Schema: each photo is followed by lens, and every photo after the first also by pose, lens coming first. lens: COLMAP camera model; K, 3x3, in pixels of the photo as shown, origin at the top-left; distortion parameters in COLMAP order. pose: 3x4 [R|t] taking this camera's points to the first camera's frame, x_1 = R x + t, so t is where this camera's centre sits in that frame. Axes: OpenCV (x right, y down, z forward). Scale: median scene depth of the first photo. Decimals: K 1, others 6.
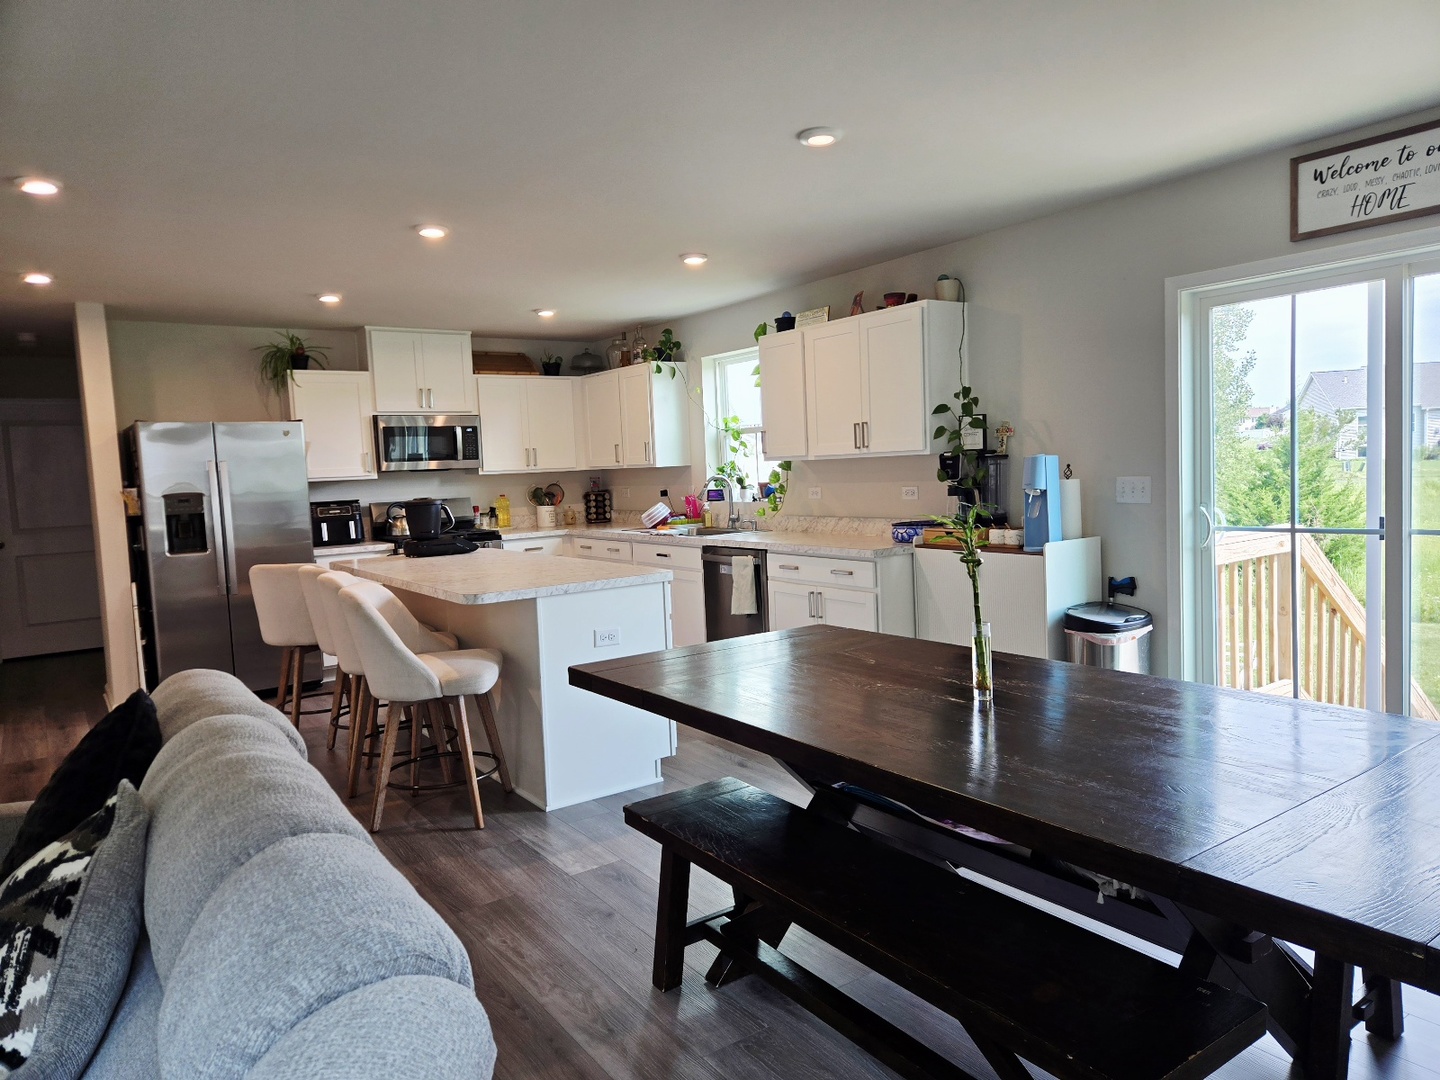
lens RADIAL K [[963.7, 0, 724.3], [0, 963.7, 541.3], [0, 0, 1]] dist [0.043892, -0.044918]
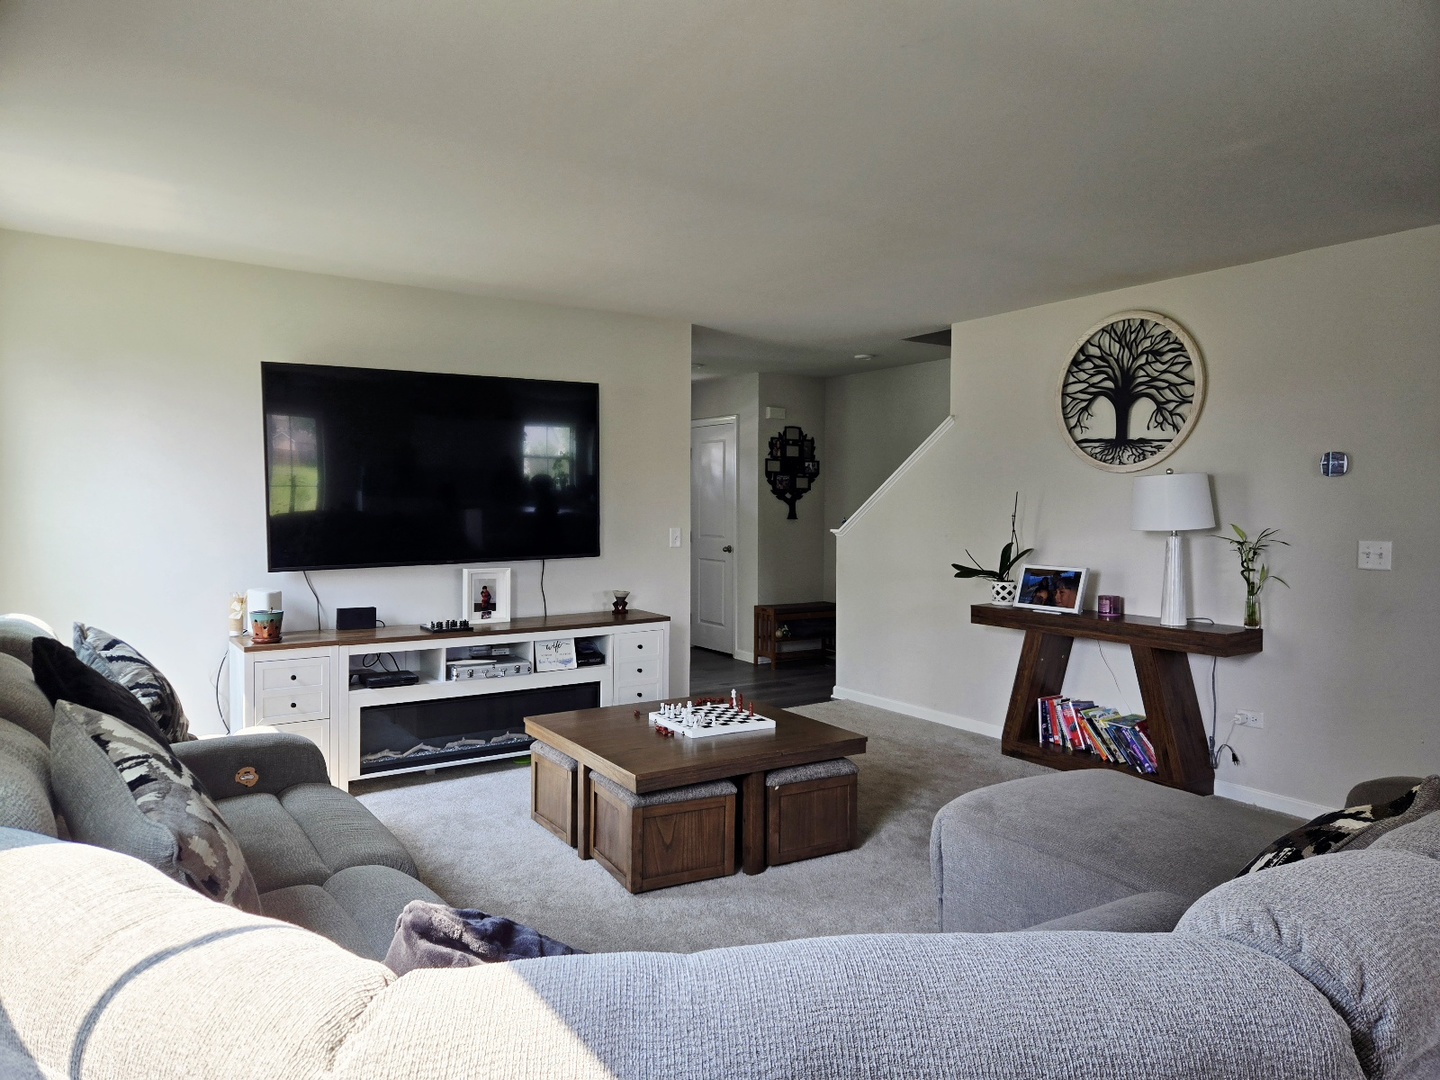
lens RADIAL K [[963.7, 0, 719.7], [0, 963.7, 544.7], [0, 0, 1]] dist [0.043892, -0.044918]
pose [[-0.028056, 0.085425, -0.995950, 0.106688], [-0.081464, 0.992832, 0.087452, -0.008800], [0.996281, 0.083587, -0.020896, 0.050106]]
